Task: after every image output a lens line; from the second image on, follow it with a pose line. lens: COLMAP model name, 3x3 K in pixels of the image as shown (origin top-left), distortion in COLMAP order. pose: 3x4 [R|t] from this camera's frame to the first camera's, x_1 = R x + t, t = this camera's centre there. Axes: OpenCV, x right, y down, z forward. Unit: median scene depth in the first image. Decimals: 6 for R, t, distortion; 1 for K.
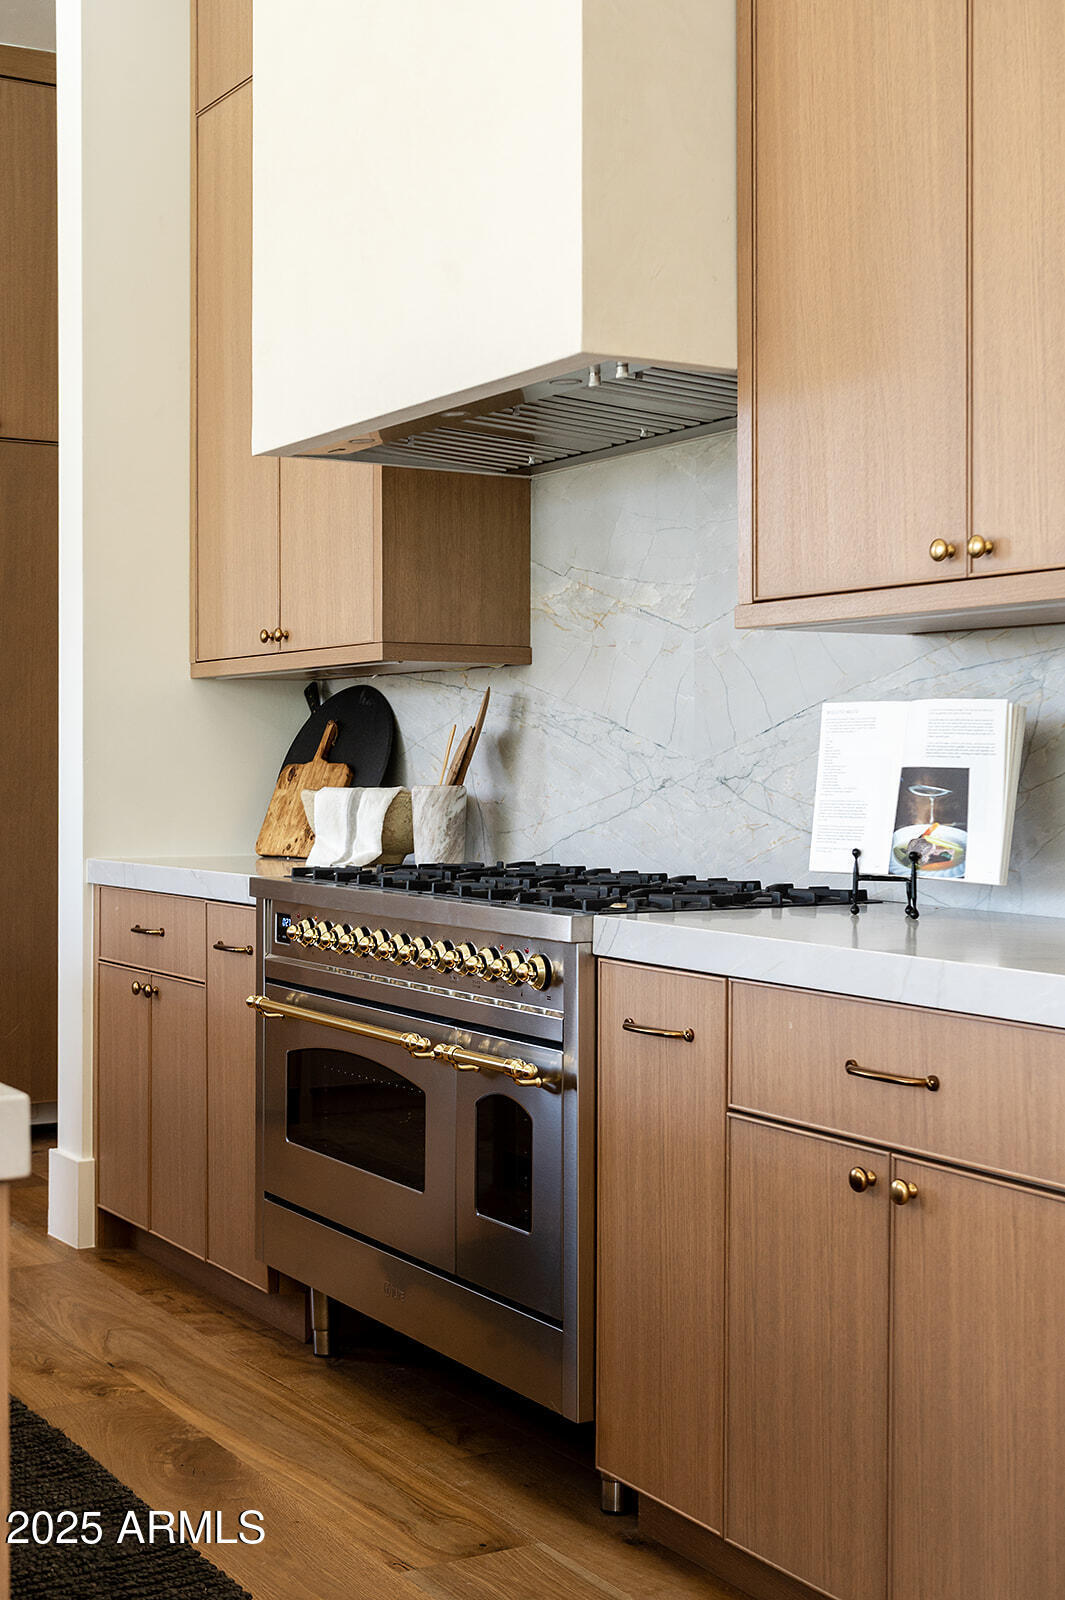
lens RADIAL K [[2132.9, 0, 534.0], [0, 2132.9, 765.6], [0, 0, 1]] dist [0.009875, 0.015662]
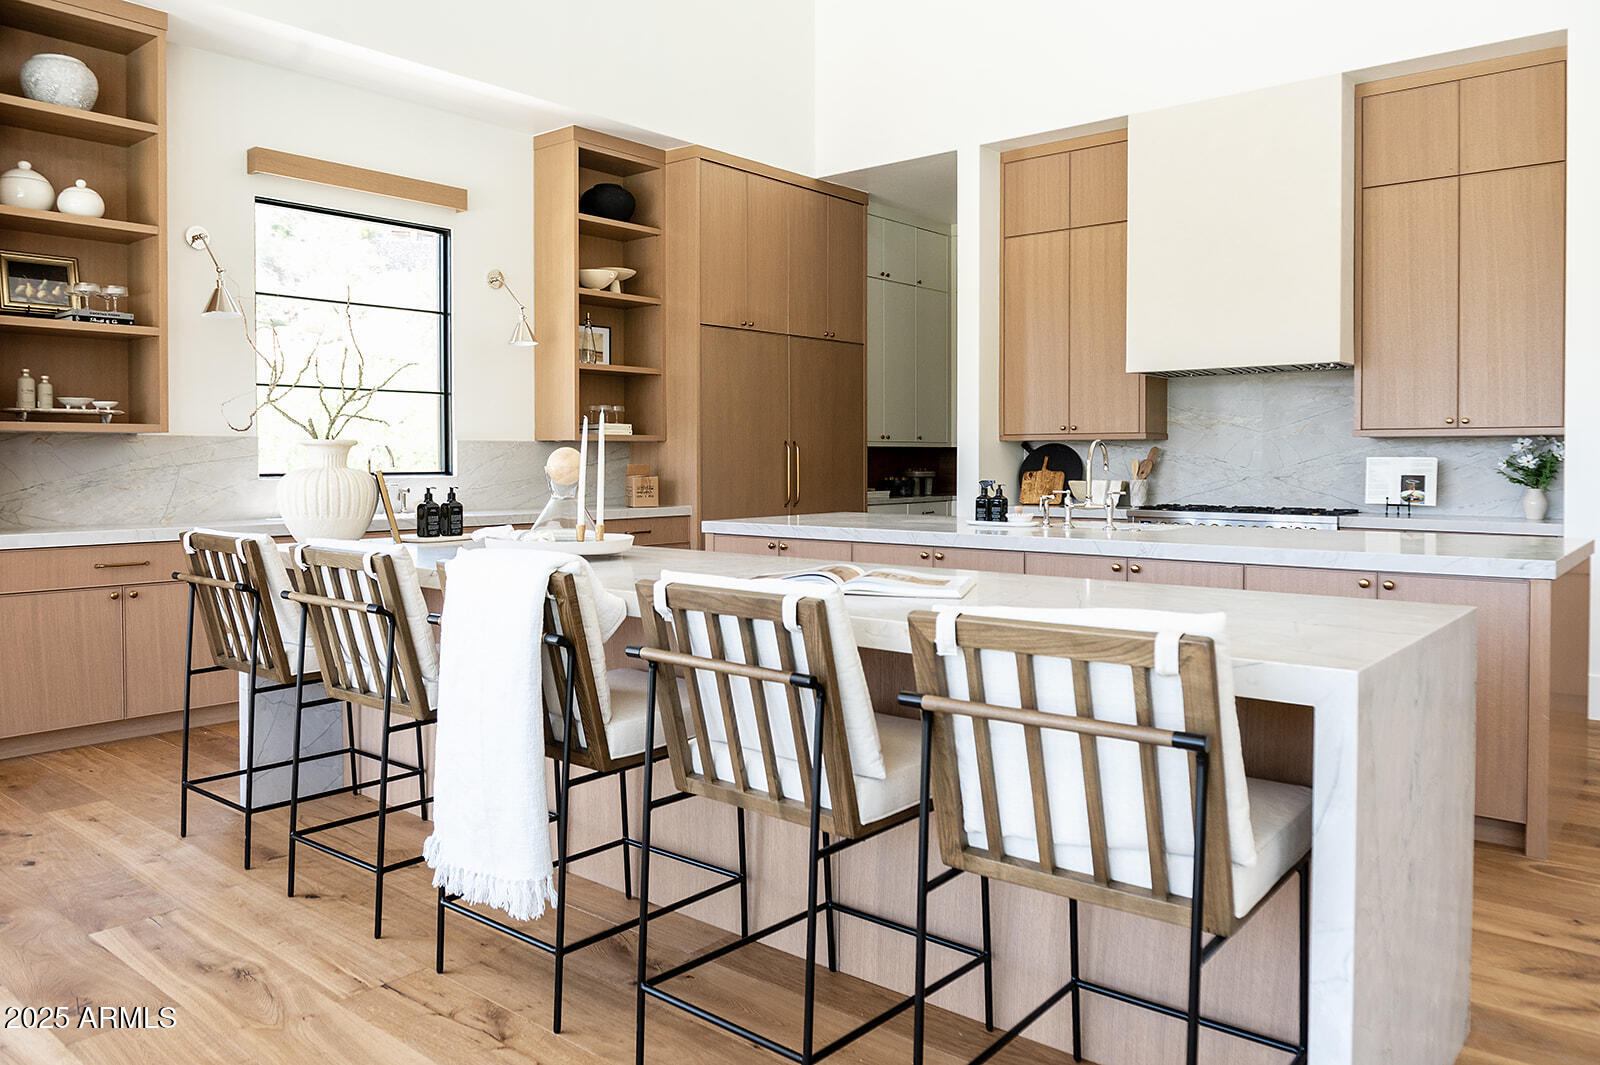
lens RADIAL K [[1143.8, 0, 803.8], [0, 1143.8, 485.4], [0, 0, 1]] dist [-0.019970, -0.002371]
pose [[0.940621, -0.009354, 0.339330, -1.216152], [0.001364, 0.999716, 0.023778, -0.024605], [-0.339456, -0.021903, 0.940367, -0.422459]]
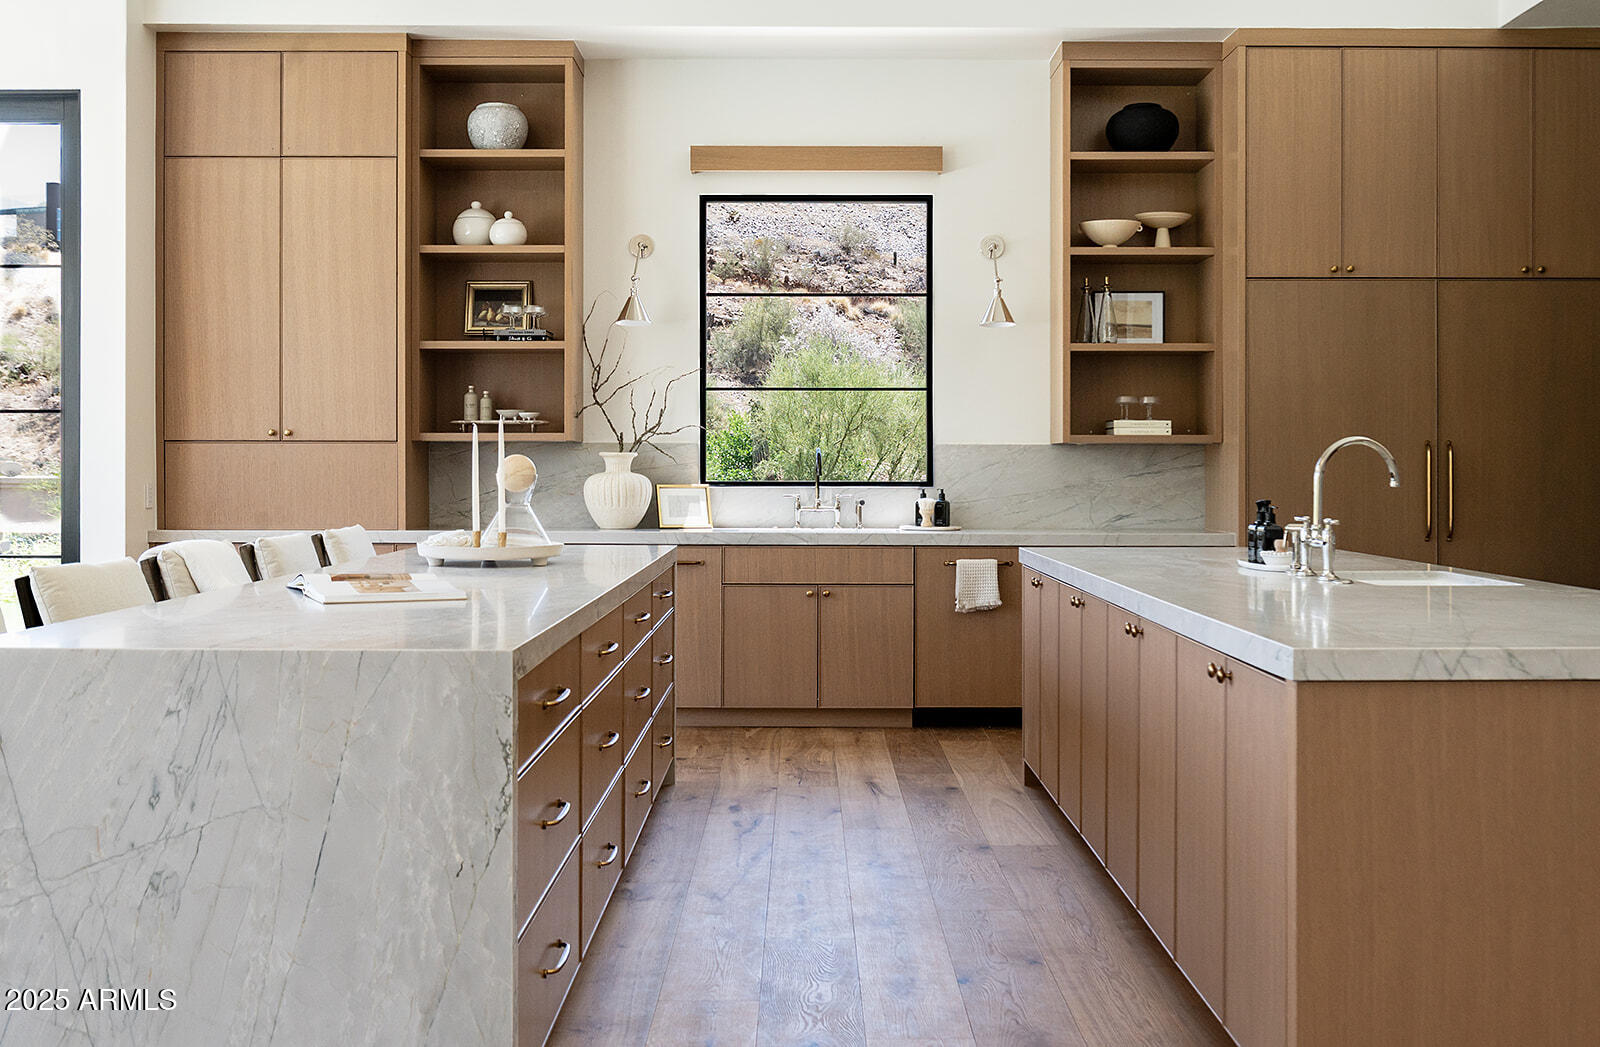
lens RADIAL K [[1666.3, 0, 815.2], [0, 1666.3, 475.6], [0, 0, 1]] dist [-0.013442, -0.017586]
pose [[0.864026, 0.002986, -0.503439, -0.164209], [-0.000853, 0.999990, 0.004468, -0.022243], [0.503447, -0.003431, 0.864019, -0.530709]]
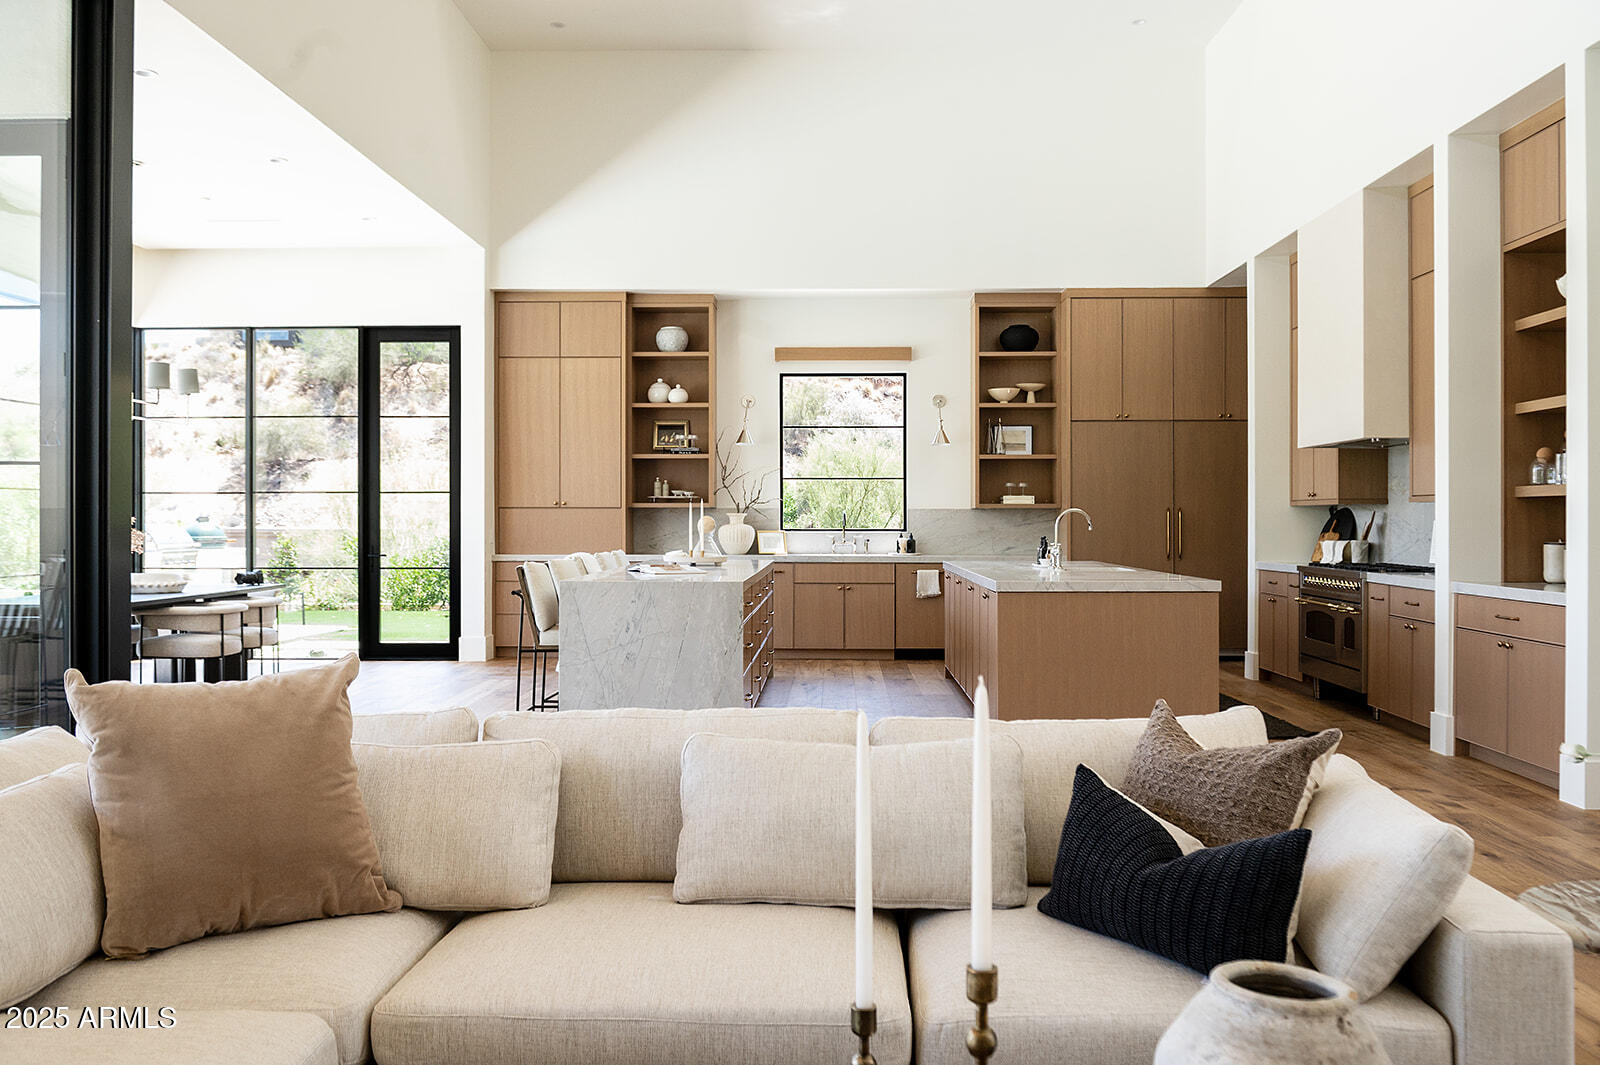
lens RADIAL K [[1396.7, 0, 800.0], [0, 1396.7, 532.5], [0, 0, 1]] dist [-0.022352, -0.003828]
pose [[0.847298, 0.004672, -0.531098, 0.434588], [0.000018, 0.999961, 0.008825, -0.025906], [0.531118, -0.007487, 0.847265, -1.546037]]
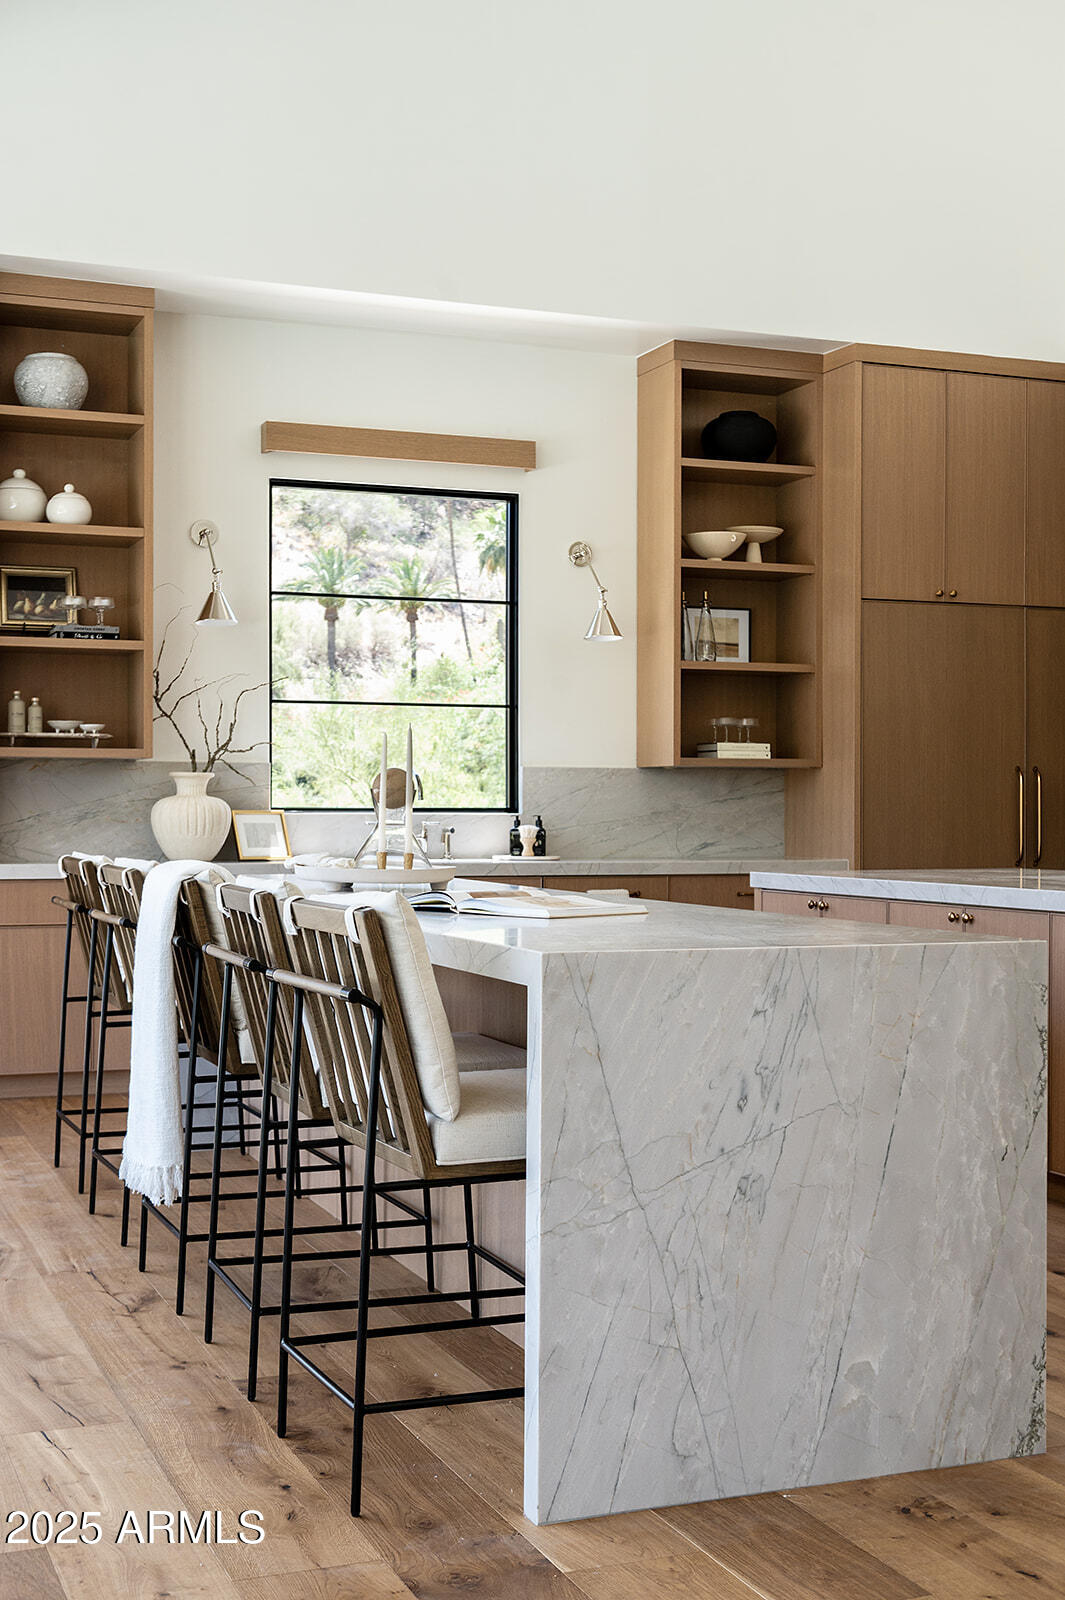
lens RADIAL K [[1983.0, 0, 538.4], [0, 1983.0, 818.7], [0, 0, 1]] dist [0.004413, 0.015702]
pose [[0.988608, 0.002239, -0.150498, -0.747531], [-0.001595, 0.999989, 0.004401, -0.001947], [0.150506, -0.004111, 0.988600, -0.909421]]
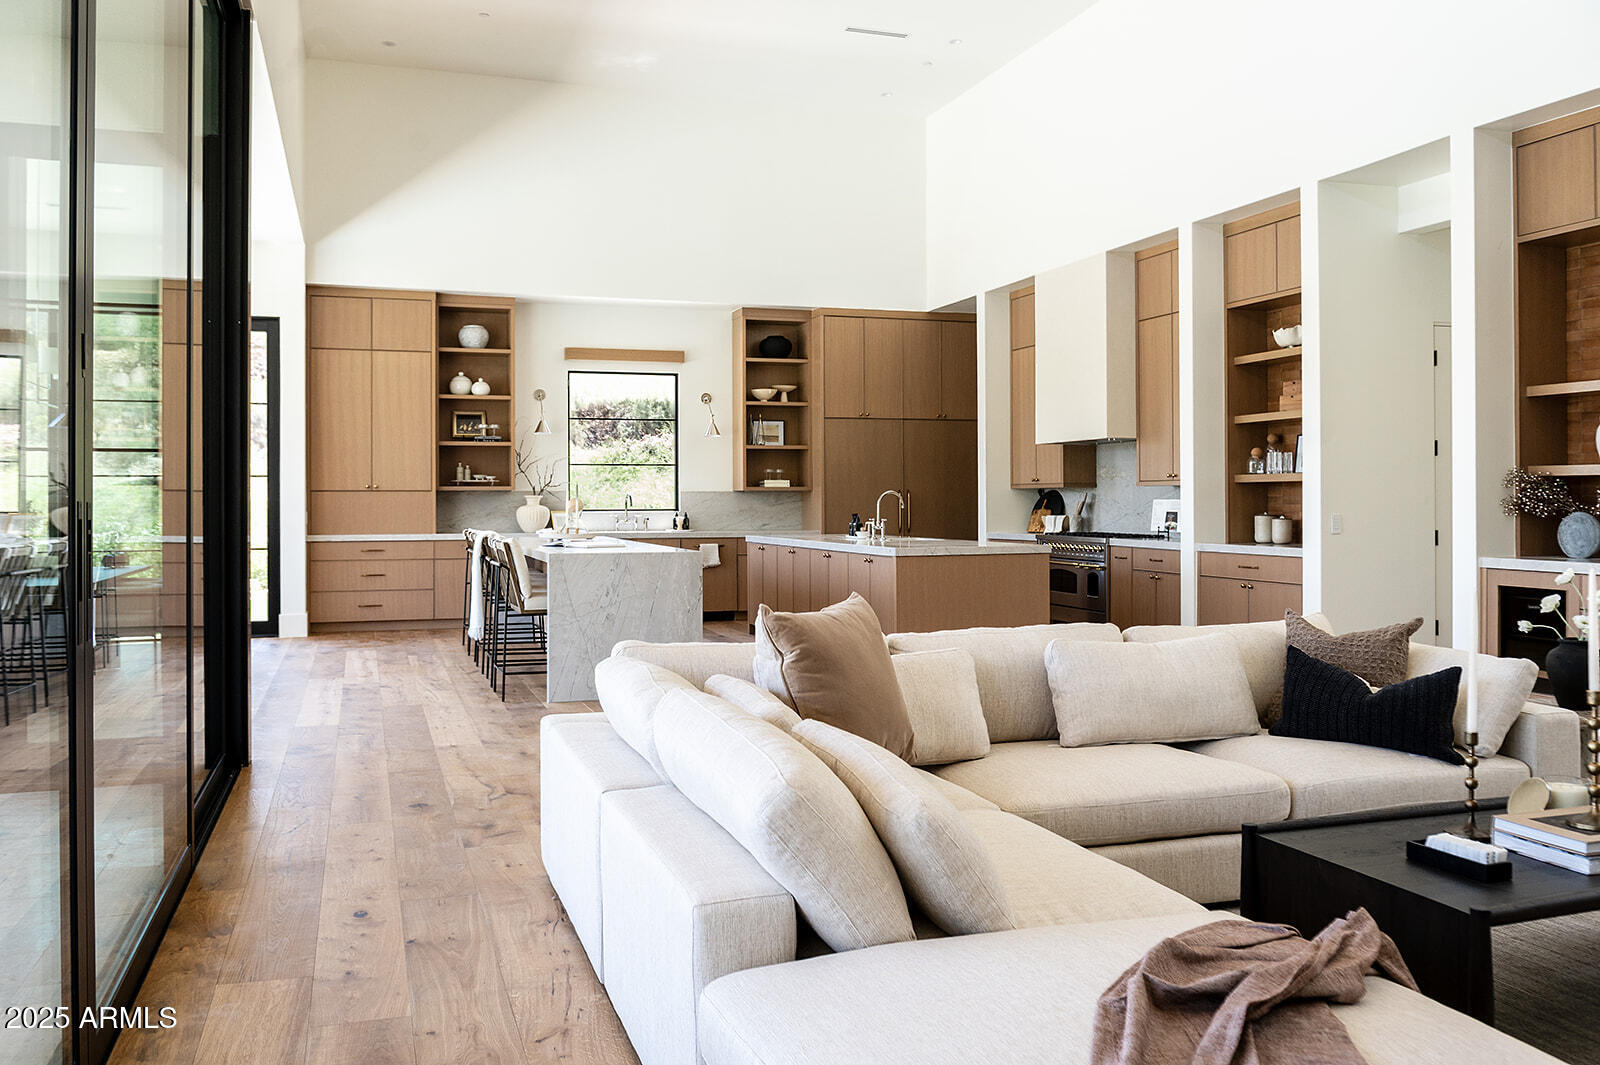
lens RADIAL K [[1330.7, 0, 807.4], [0, 1330.7, 503.0], [0, 0, 1]] dist [-0.018220, -0.003610]
pose [[0.978512, -0.003653, -0.206158, -0.023071], [0.004087, 0.999990, 0.001677, -0.025540], [0.206150, -0.002484, 0.978517, -2.094326]]
